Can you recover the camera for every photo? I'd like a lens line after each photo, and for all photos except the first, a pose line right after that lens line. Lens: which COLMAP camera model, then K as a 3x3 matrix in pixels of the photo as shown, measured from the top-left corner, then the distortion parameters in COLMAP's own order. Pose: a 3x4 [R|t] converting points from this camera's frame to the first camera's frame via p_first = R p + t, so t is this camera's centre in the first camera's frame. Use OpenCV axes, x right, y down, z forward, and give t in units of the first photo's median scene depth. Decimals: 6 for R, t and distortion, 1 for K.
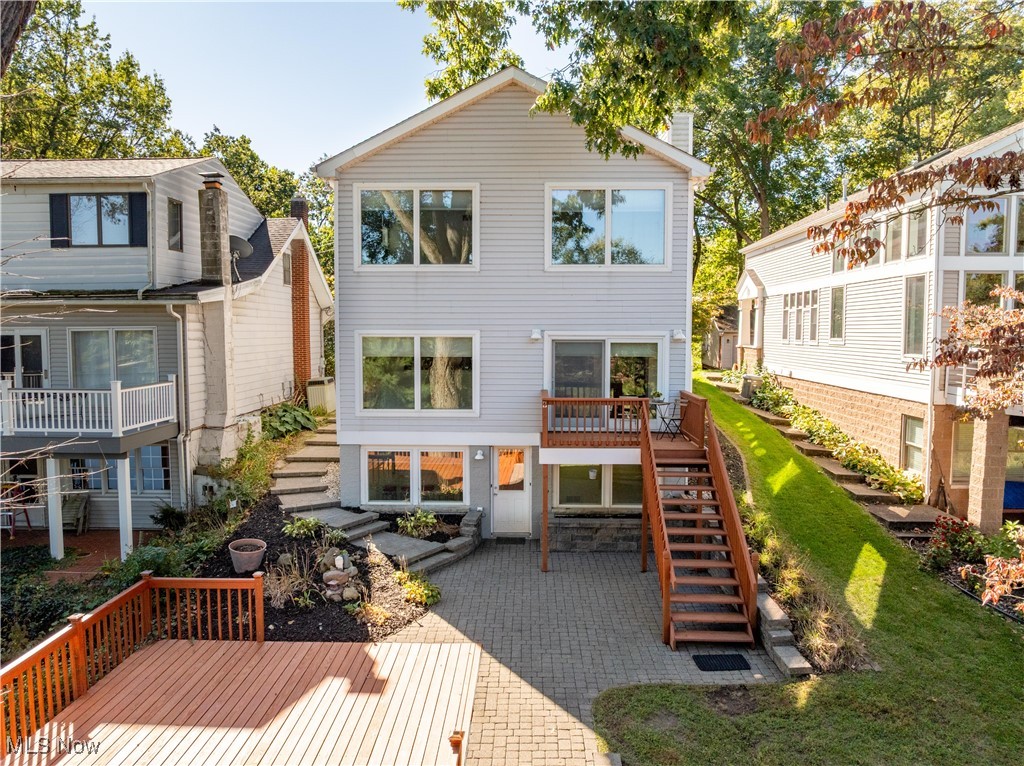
lens RADIAL K [[714.5, 0, 514.1], [0, 714.5, 384.1], [0, 0, 1]] dist [-0.038225, -0.009568]
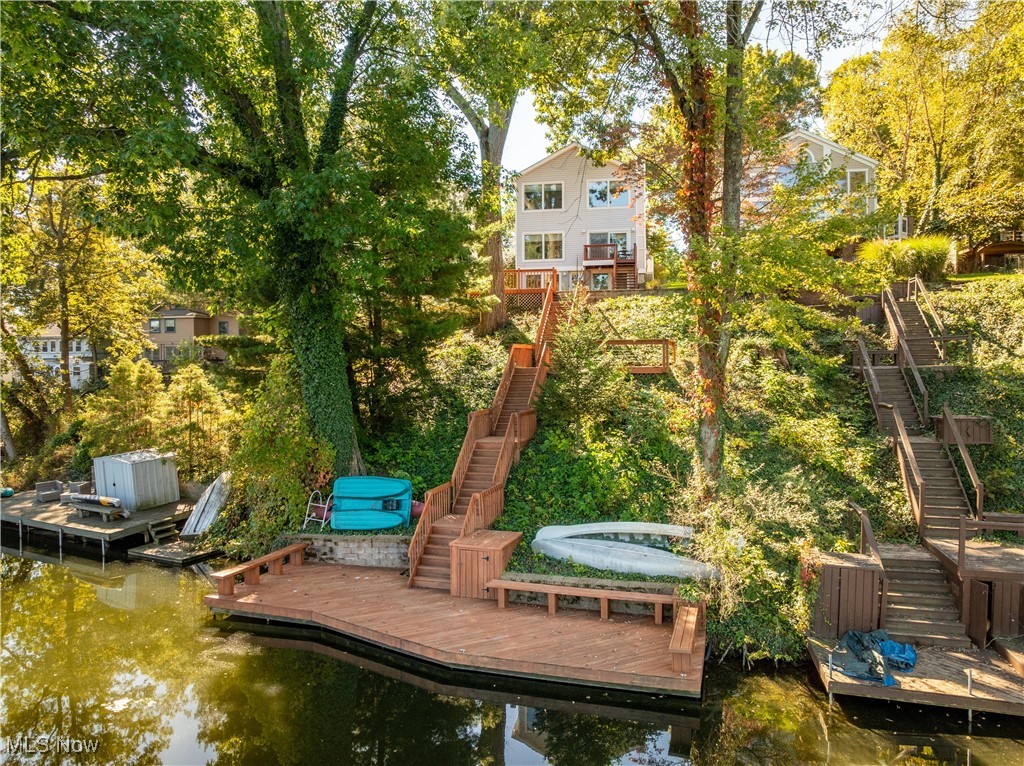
lens RADIAL K [[714.5, 0, 509.3], [0, 714.5, 383.0], [0, 0, 1]] dist [-0.038225, -0.009568]
pose [[0.990457, -0.005049, -0.137727, 0.122707], [-0.004206, 0.997756, -0.066825, 0.723976], [0.137755, 0.066767, 0.988213, -1.821210]]
